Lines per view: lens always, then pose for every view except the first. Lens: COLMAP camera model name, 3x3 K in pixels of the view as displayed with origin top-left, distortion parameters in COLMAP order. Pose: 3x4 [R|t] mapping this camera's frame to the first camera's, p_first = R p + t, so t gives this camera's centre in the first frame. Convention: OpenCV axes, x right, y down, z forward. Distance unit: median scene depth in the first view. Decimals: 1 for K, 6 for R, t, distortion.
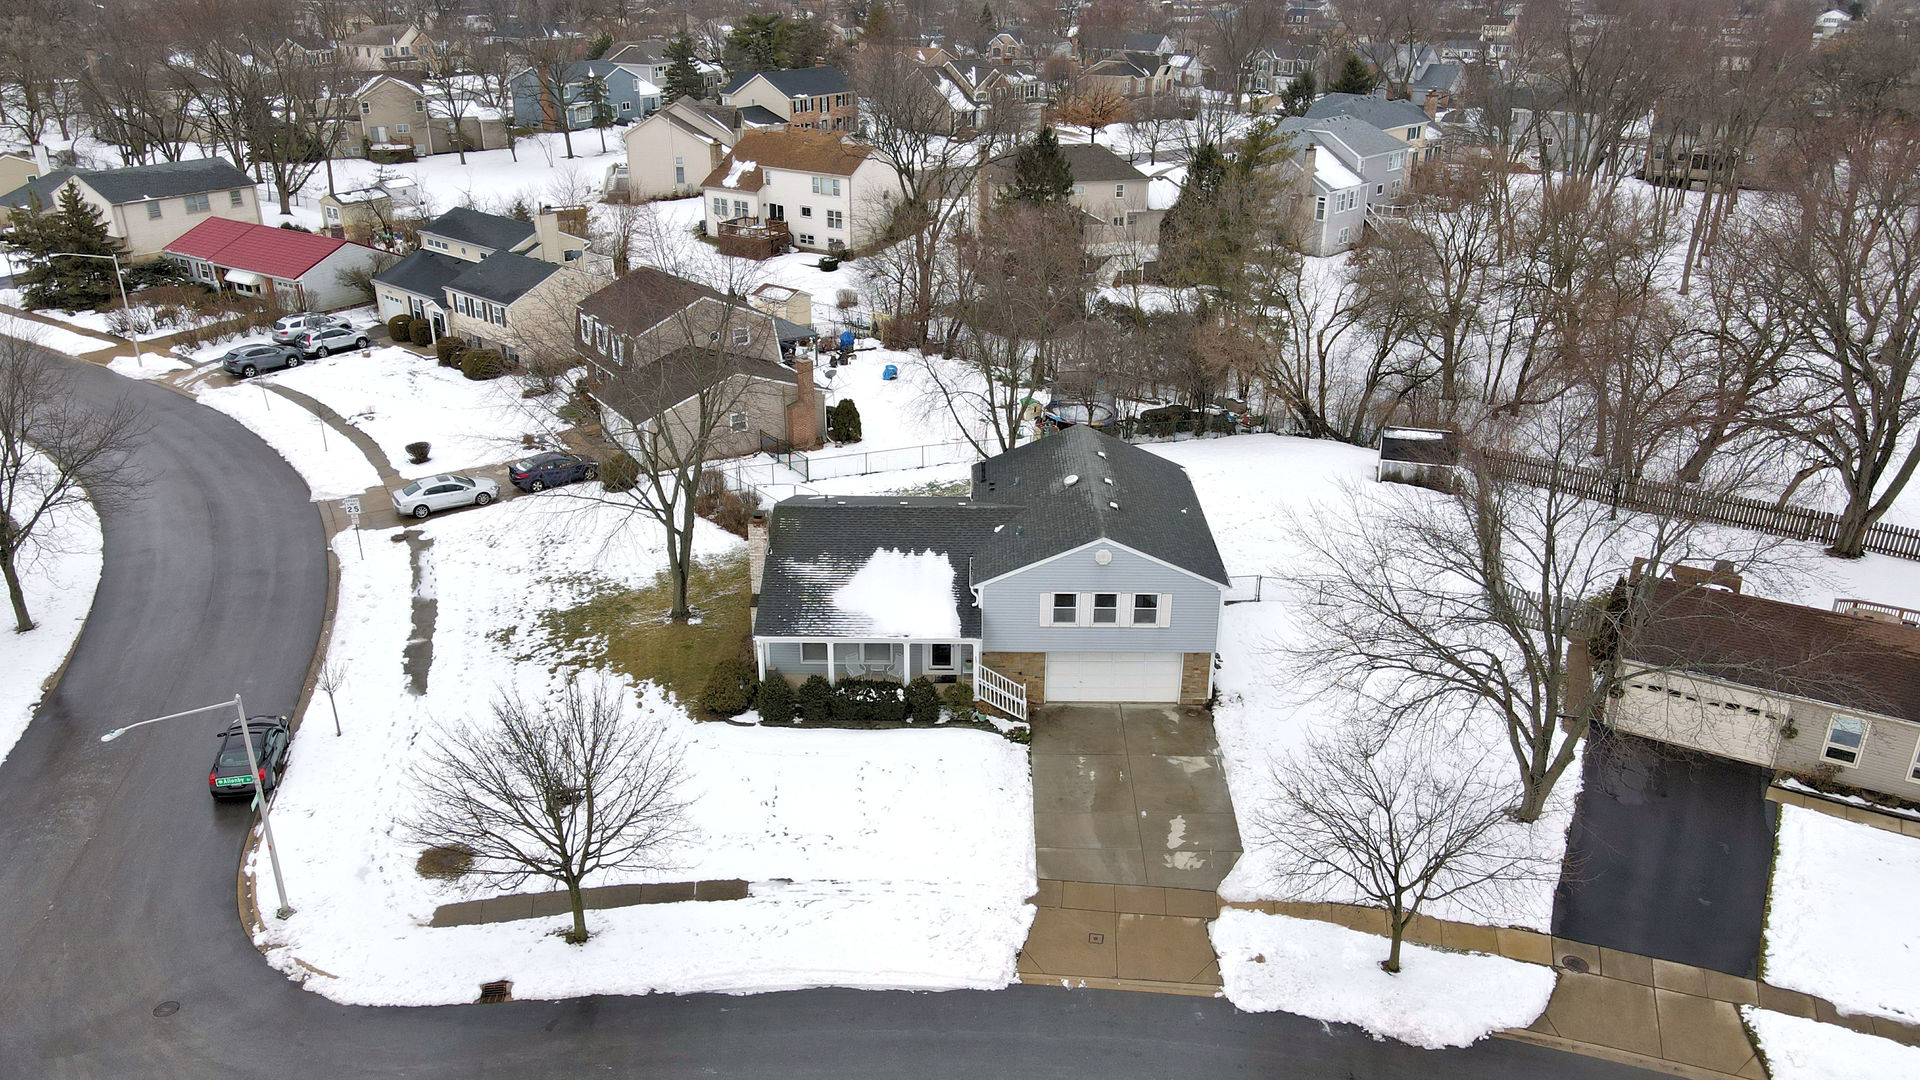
lens RADIAL K [[1422.2, 0, 969.3], [0, 1422.2, 526.8], [0, 0, 1]] dist [-0.001144, 0.035340]
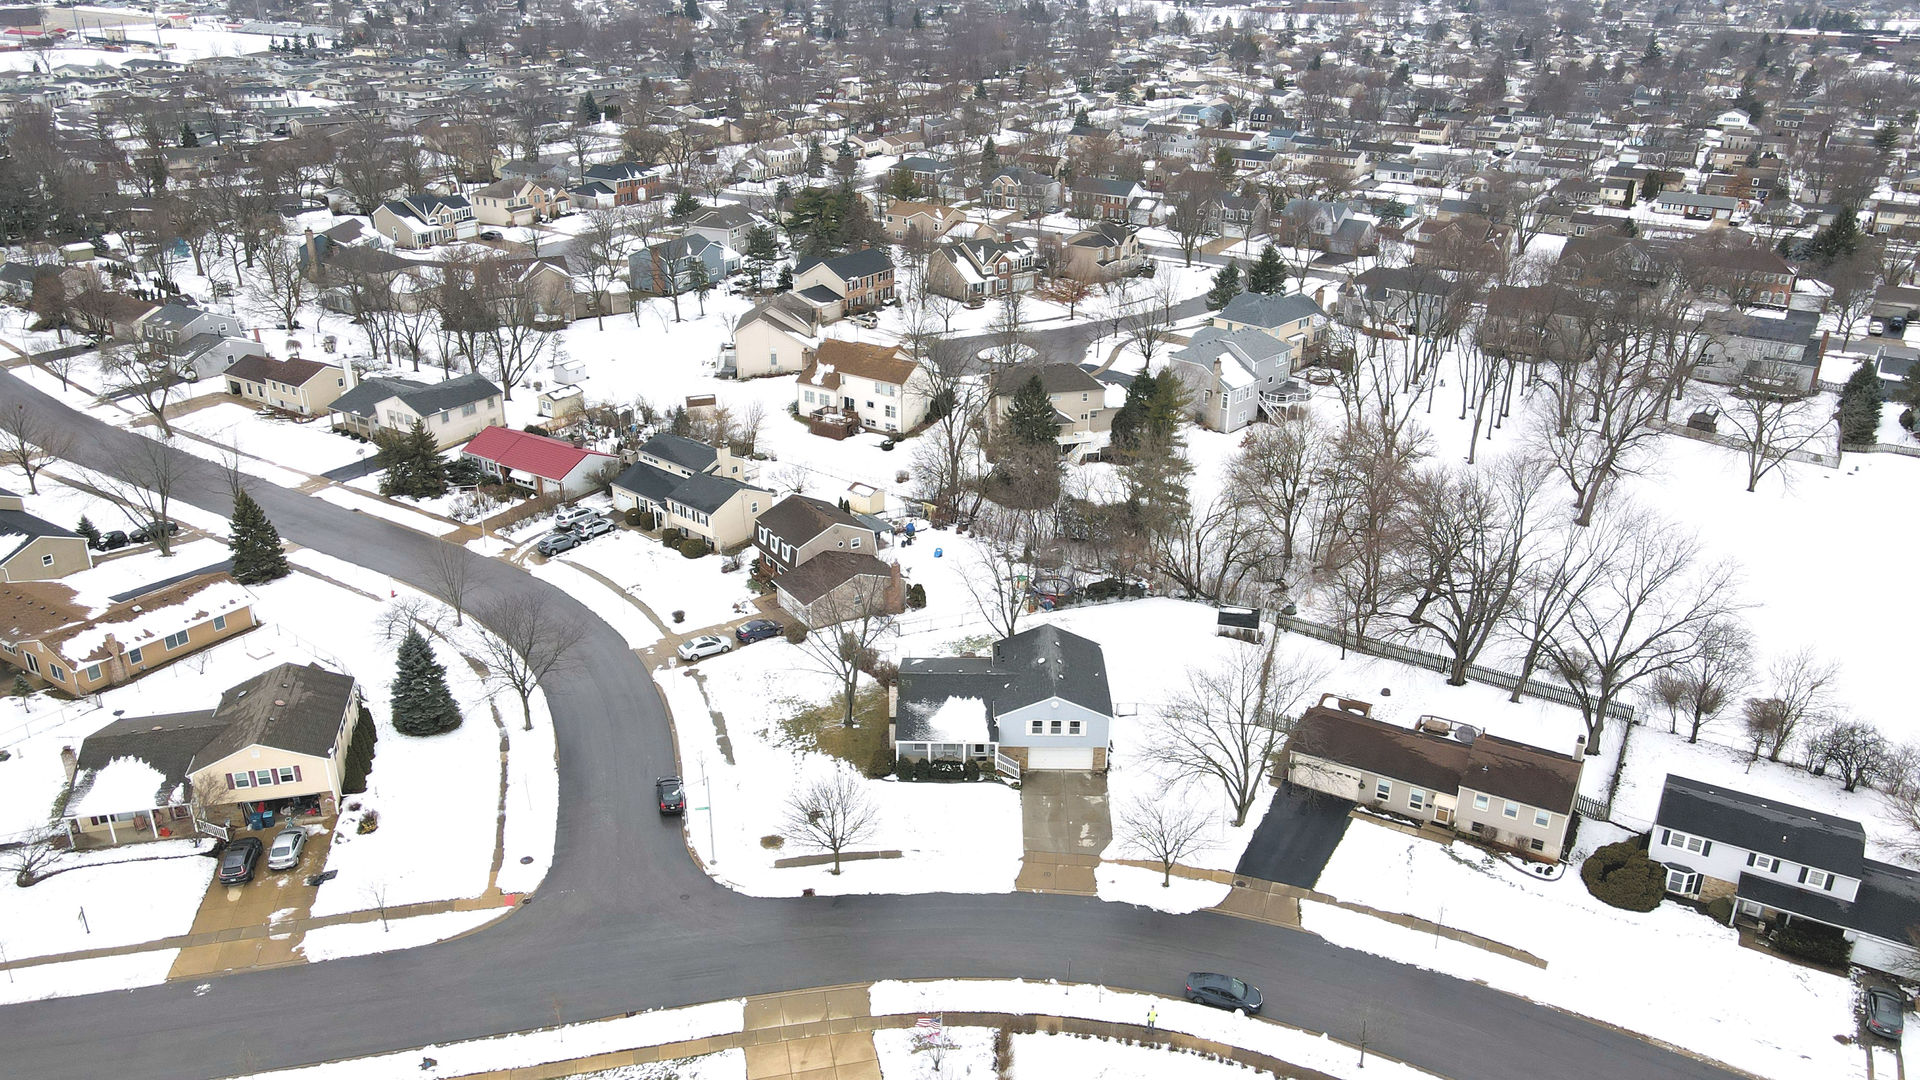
lens RADIAL K [[1422.2, 0, 969.7], [0, 1422.2, 535.3], [0, 0, 1]] dist [-0.001144, 0.035340]
pose [[0.999989, 0.003527, 0.003152, -0.042600], [-0.003549, 0.999971, 0.006755, -0.242645], [-0.003128, -0.006766, 0.999972, -1.132071]]
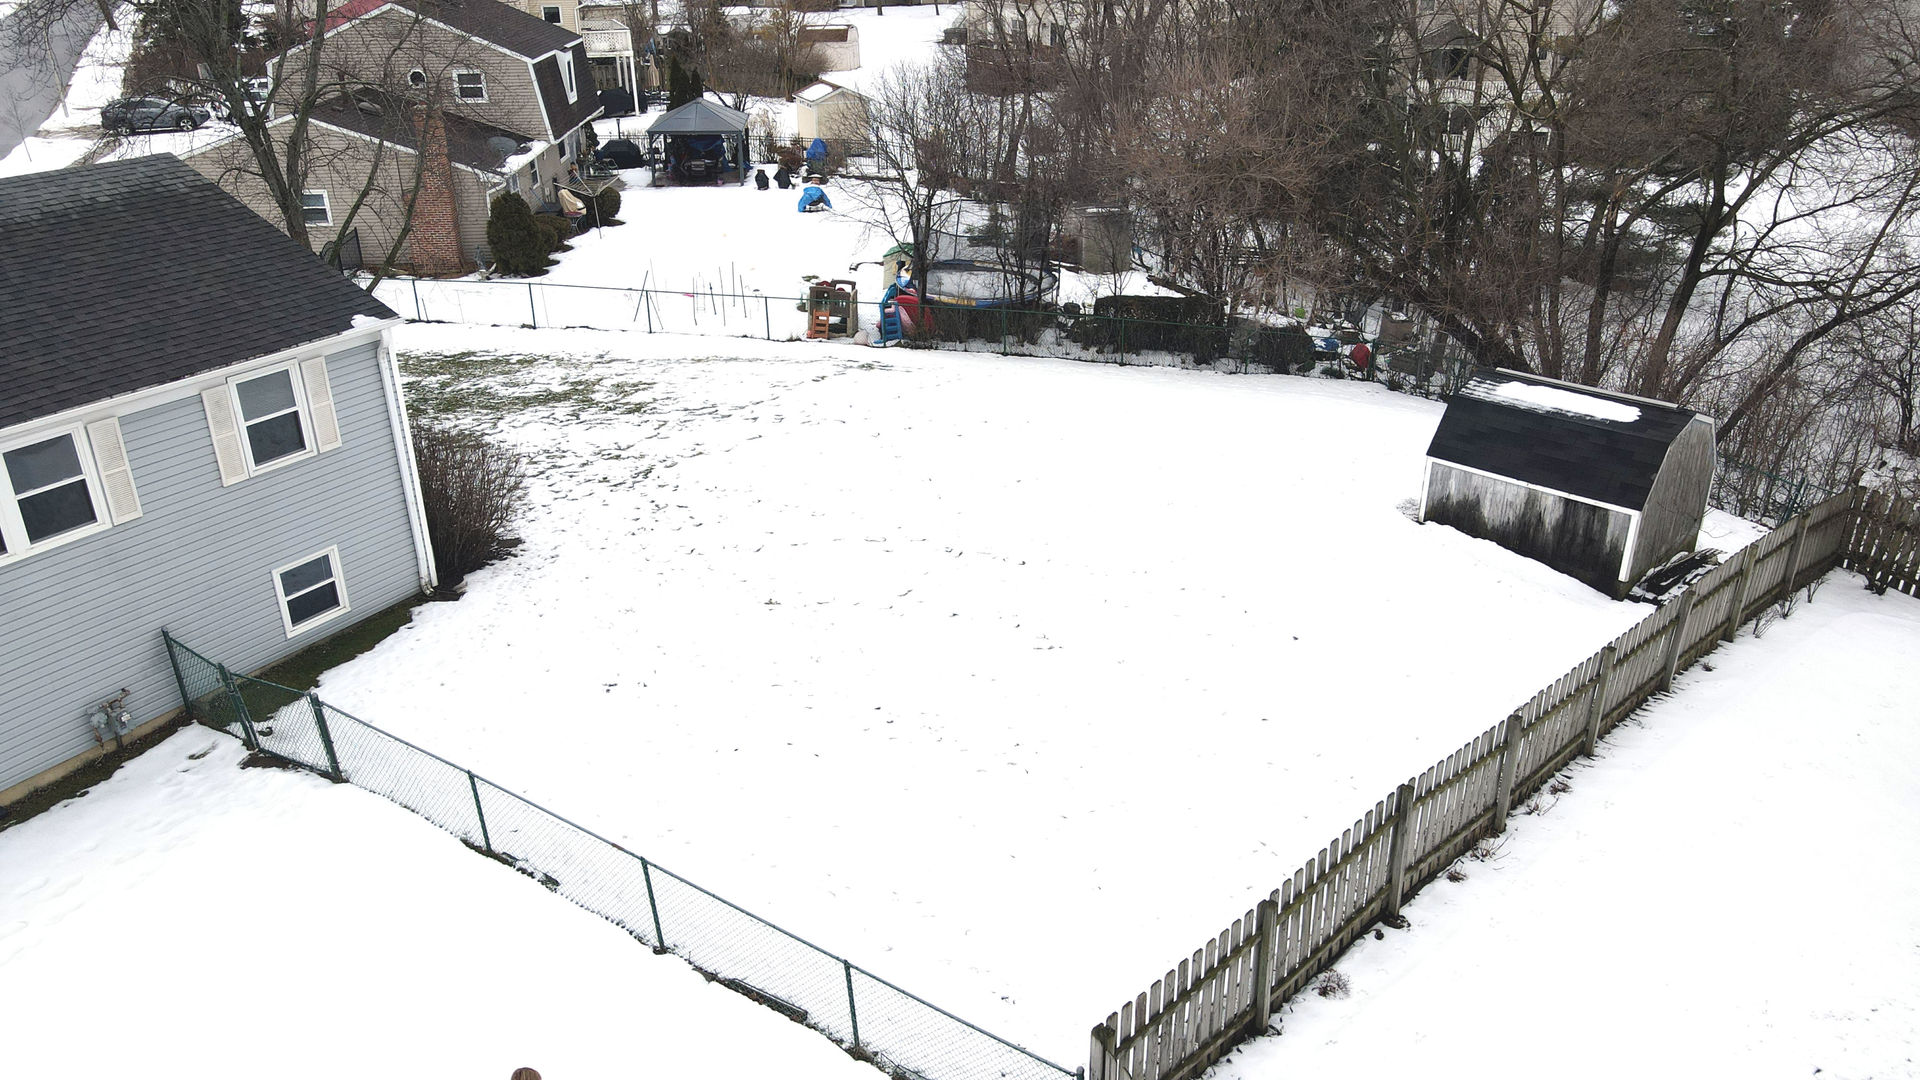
lens RADIAL K [[1422.2, 0, 977.9], [0, 1422.2, 540.3], [0, 0, 1]] dist [-0.001144, 0.035340]
pose [[0.866893, 0.191199, -0.460369, 0.506199], [-0.180650, 0.981239, 0.067355, -0.043666], [0.464610, 0.024776, 0.885169, 0.919333]]
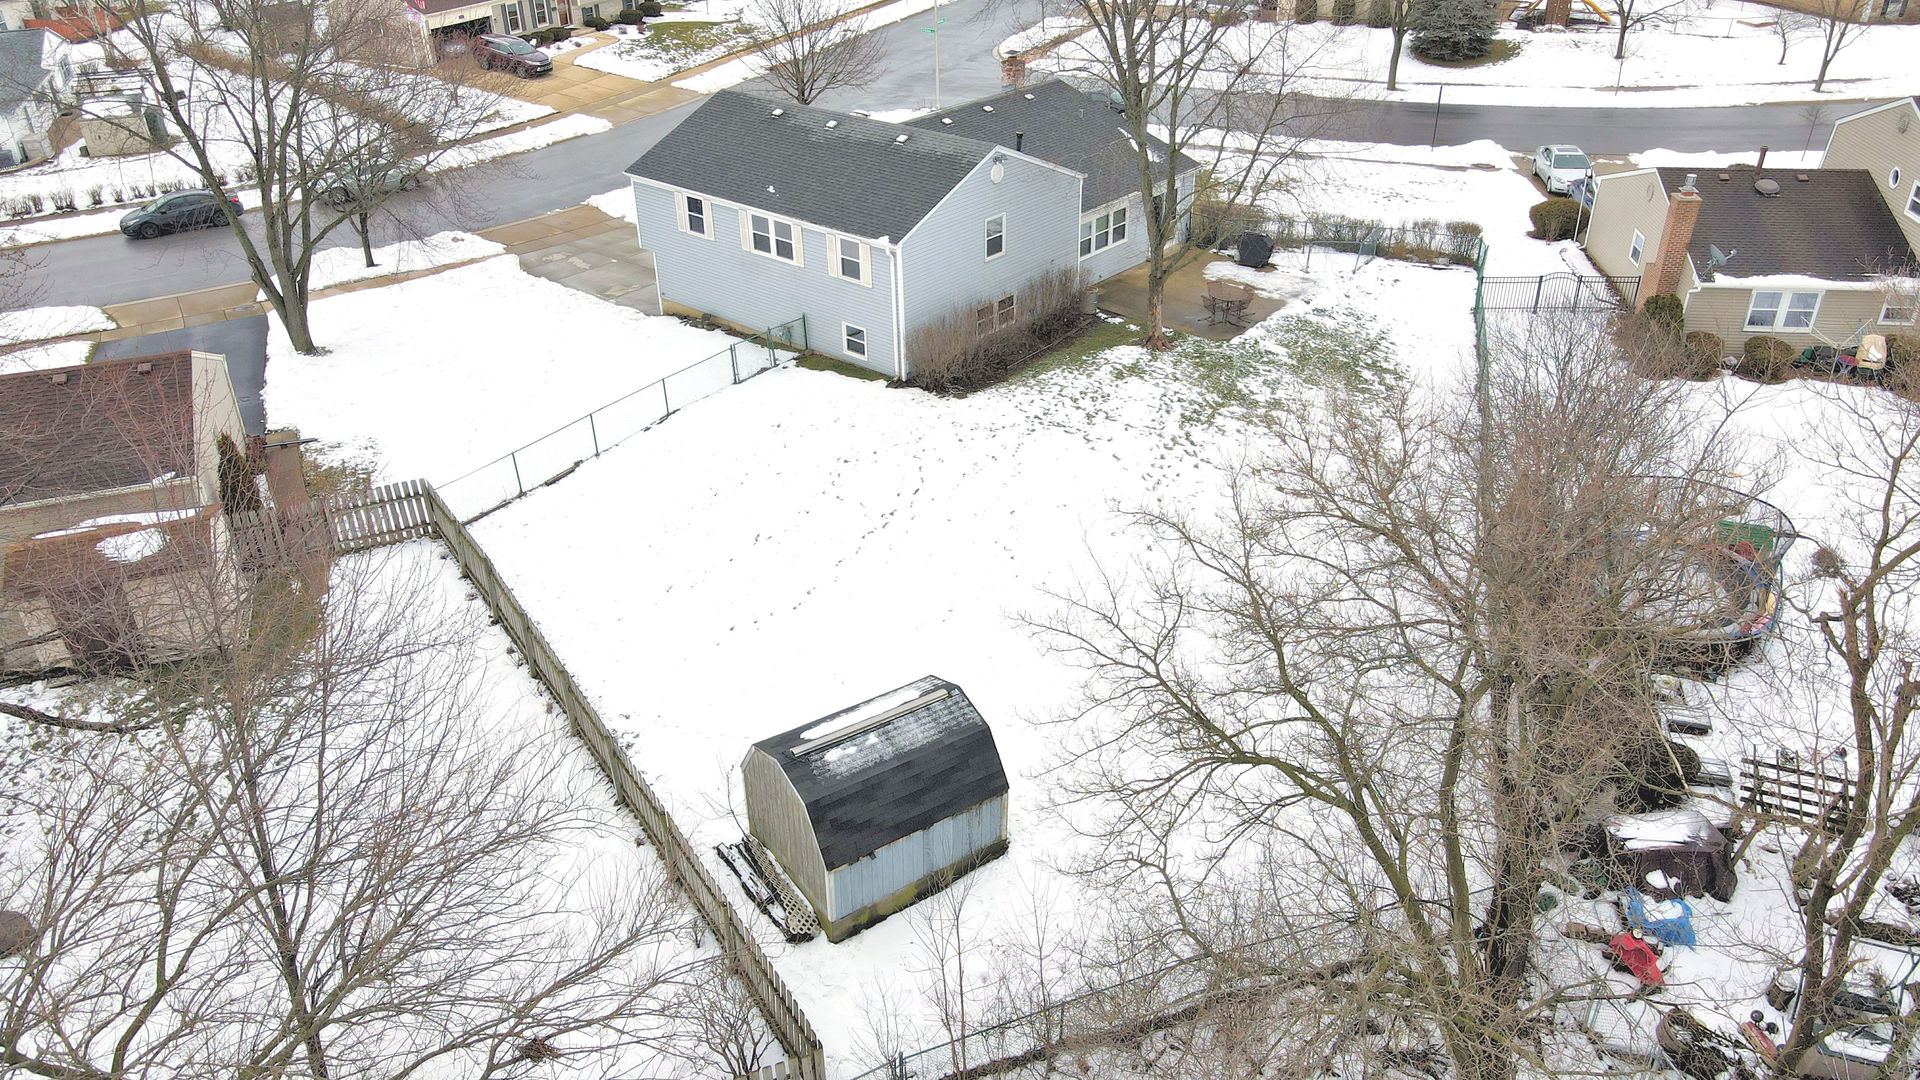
lens RADIAL K [[1422.2, 0, 975.9], [0, 1422.2, 539.8], [0, 0, 1]] dist [-0.001144, 0.035340]
pose [[-0.639004, 0.382788, -0.667194, 0.732033], [-0.295443, 0.678712, 0.672357, -0.475649], [0.710202, 0.626756, -0.320607, 1.569273]]
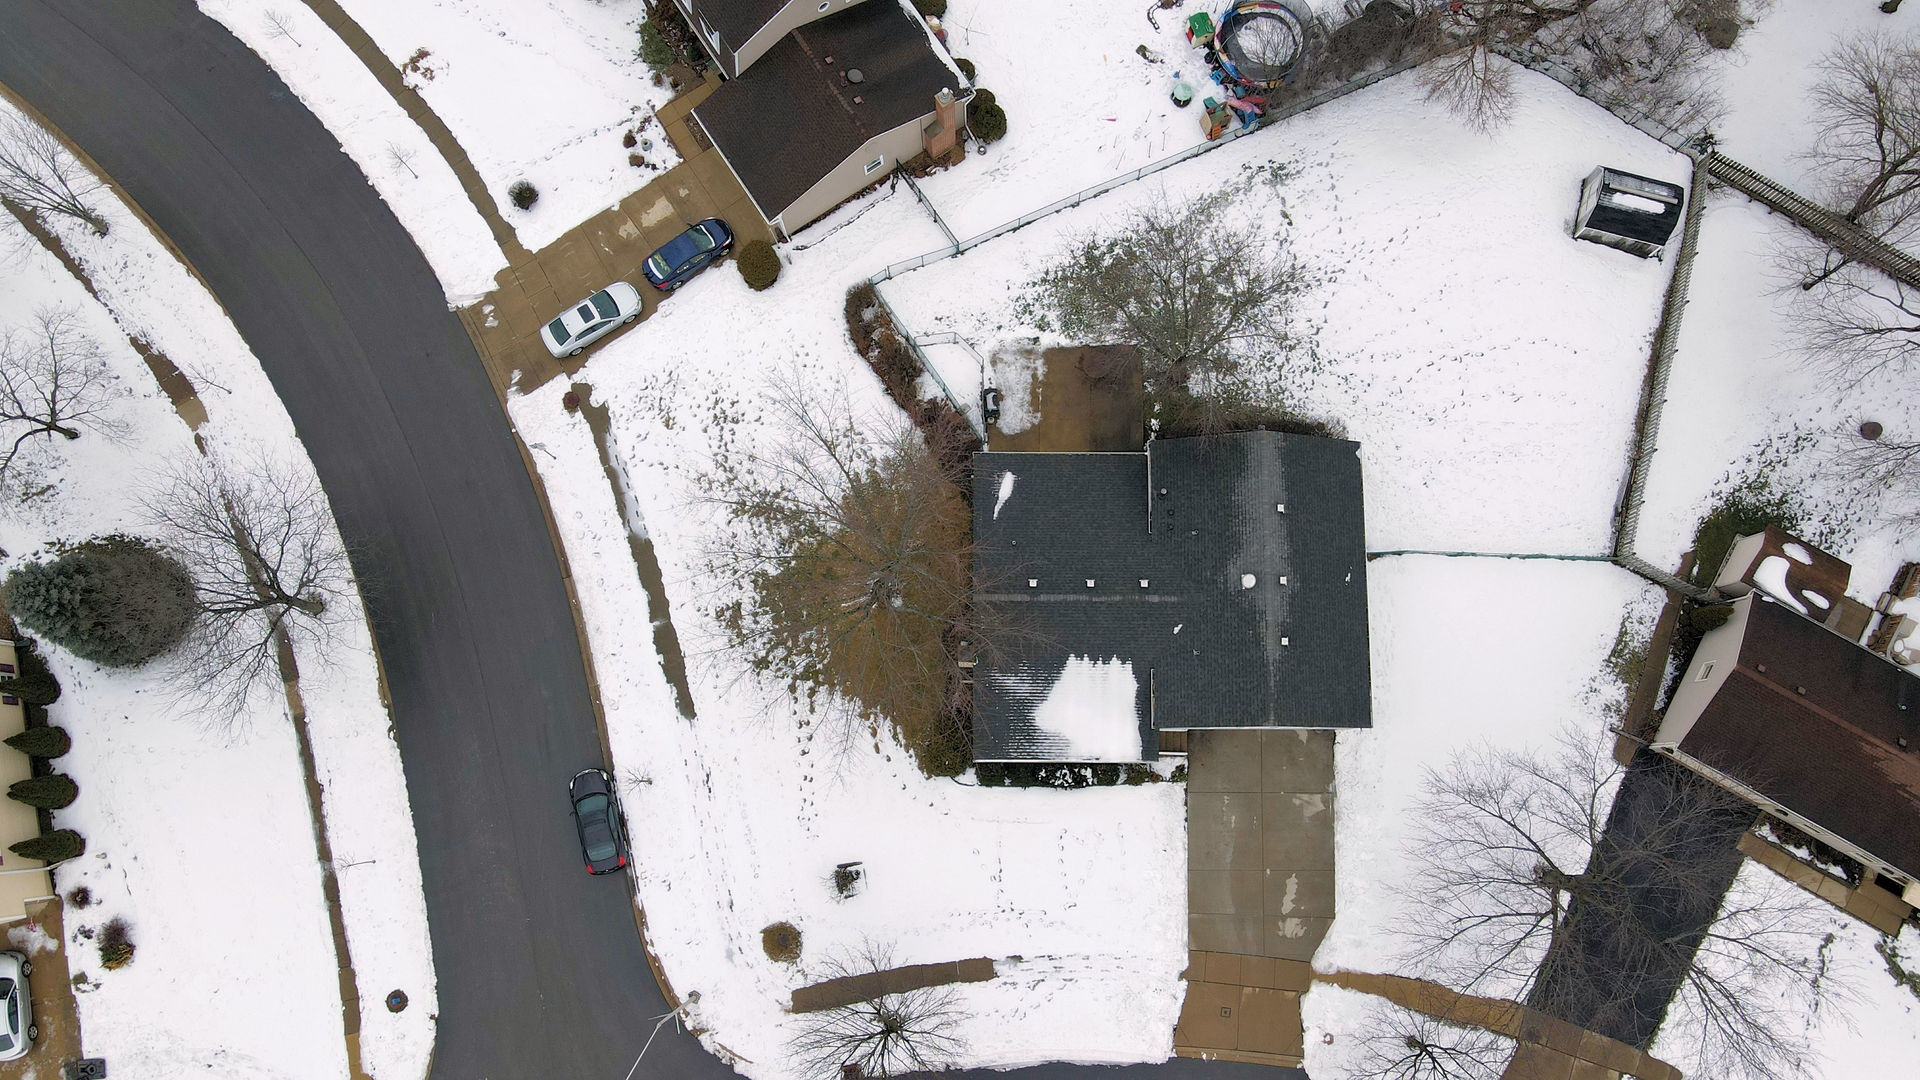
lens RADIAL K [[1422.2, 0, 963.1], [0, 1422.2, 542.6], [0, 0, 1]] dist [-0.001144, 0.035340]
pose [[0.999908, -0.000191, -0.013528, -0.137113], [0.011528, 0.535380, 0.844532, -1.013605], [0.007082, -0.844611, 0.535333, 0.477546]]
